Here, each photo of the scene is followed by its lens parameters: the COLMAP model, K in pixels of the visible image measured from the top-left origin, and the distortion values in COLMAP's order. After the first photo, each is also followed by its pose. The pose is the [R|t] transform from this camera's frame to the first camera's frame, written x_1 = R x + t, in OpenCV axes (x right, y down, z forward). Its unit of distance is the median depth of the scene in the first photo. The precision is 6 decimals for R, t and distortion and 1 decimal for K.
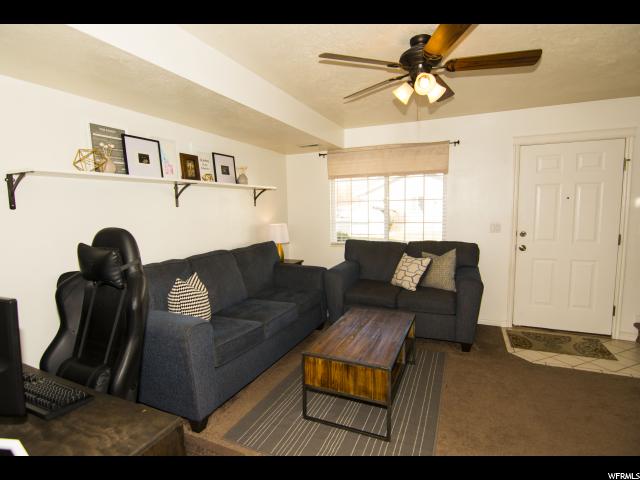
lens RADIAL K [[330.0, 0, 320.0], [0, 330.0, 240.0], [0, 0, 1]] dist [-0.001321, -0.017292]
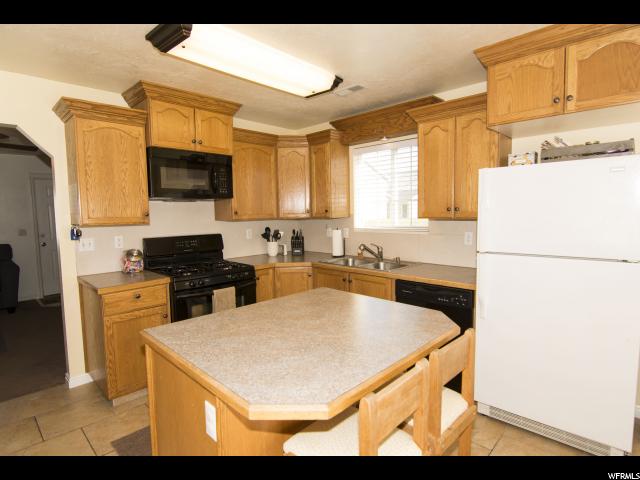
lens RADIAL K [[346.9, 0, 320.0], [0, 346.9, 240.0], [0, 0, 1]] dist [-0.013666, -0.001800]
pose [[0.349334, -0.071237, 0.934286, -0.485710], [0.106714, 0.993643, 0.035862, 0.092180], [-0.930902, 0.087173, 0.354715, -0.866928]]
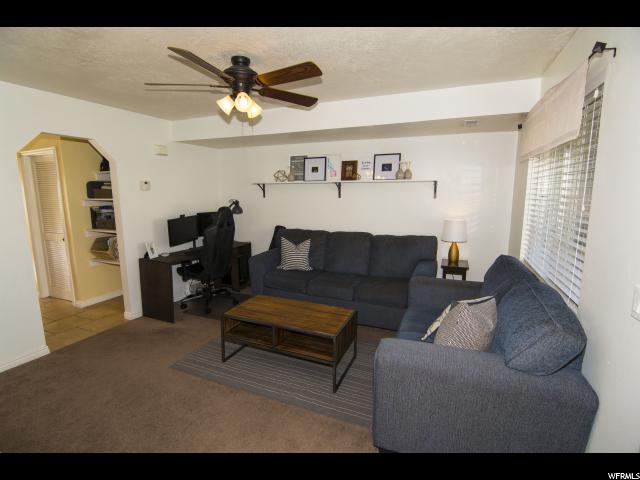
lens RADIAL K [[330.0, 0, 320.0], [0, 330.0, 240.0], [0, 0, 1]] dist [-0.001321, -0.017292]
pose [[-0.015669, 0.171408, -0.985076, 0.935103], [-0.095219, 0.980463, 0.172120, -0.142281], [0.995333, 0.096495, 0.000958, 0.810385]]
